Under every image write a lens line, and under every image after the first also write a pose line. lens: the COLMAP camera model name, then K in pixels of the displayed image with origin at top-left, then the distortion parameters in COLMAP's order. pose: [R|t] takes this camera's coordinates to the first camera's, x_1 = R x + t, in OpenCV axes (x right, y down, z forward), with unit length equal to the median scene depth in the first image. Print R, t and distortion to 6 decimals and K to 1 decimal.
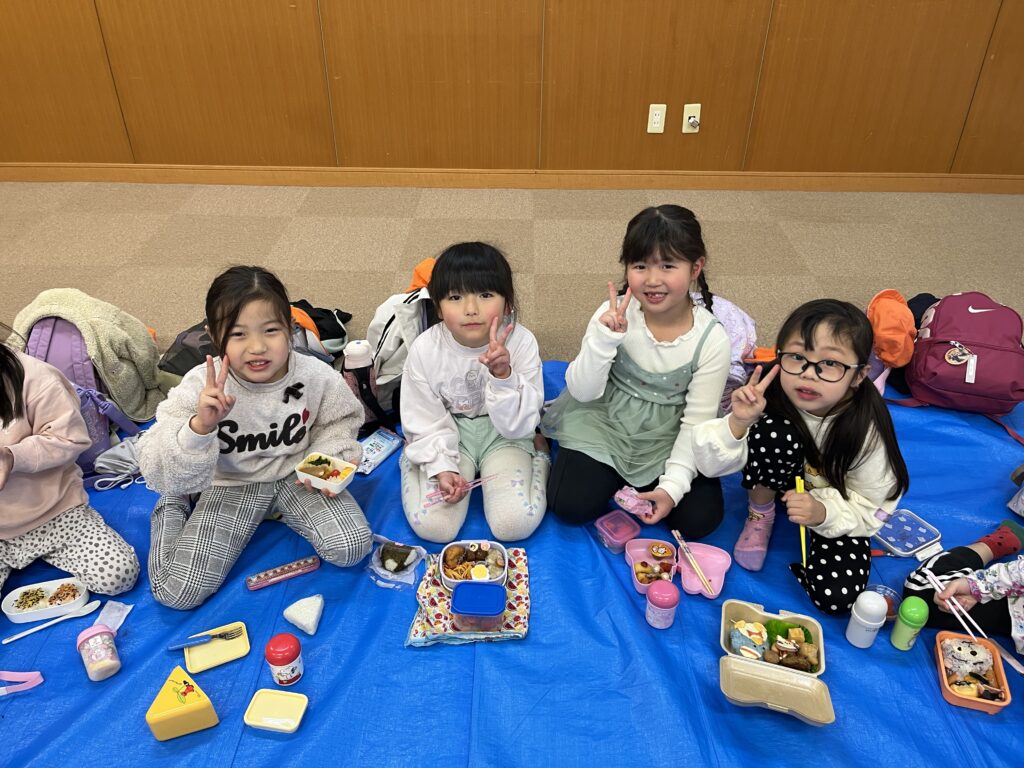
lens RADIAL K [[752.3, 0, 512.0], [0, 752.3, 384.0], [0, 0, 1]] dist [0.061274, -0.094657]
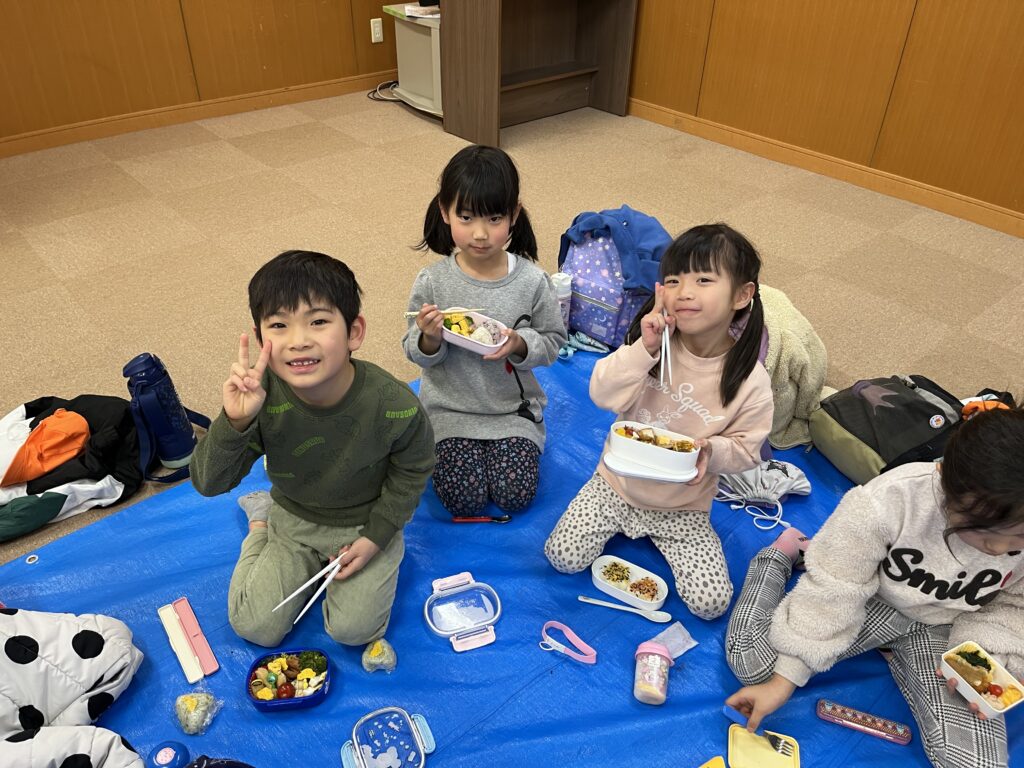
lens RADIAL K [[752.3, 0, 512.0], [0, 752.3, 384.0], [0, 0, 1]] dist [0.061274, -0.094657]
pose [[0.666580, 0.435462, -0.605016, -0.228899], [-0.427845, 0.888130, 0.167852, -0.047875], [0.610426, 0.146966, 0.778320, 0.096211]]
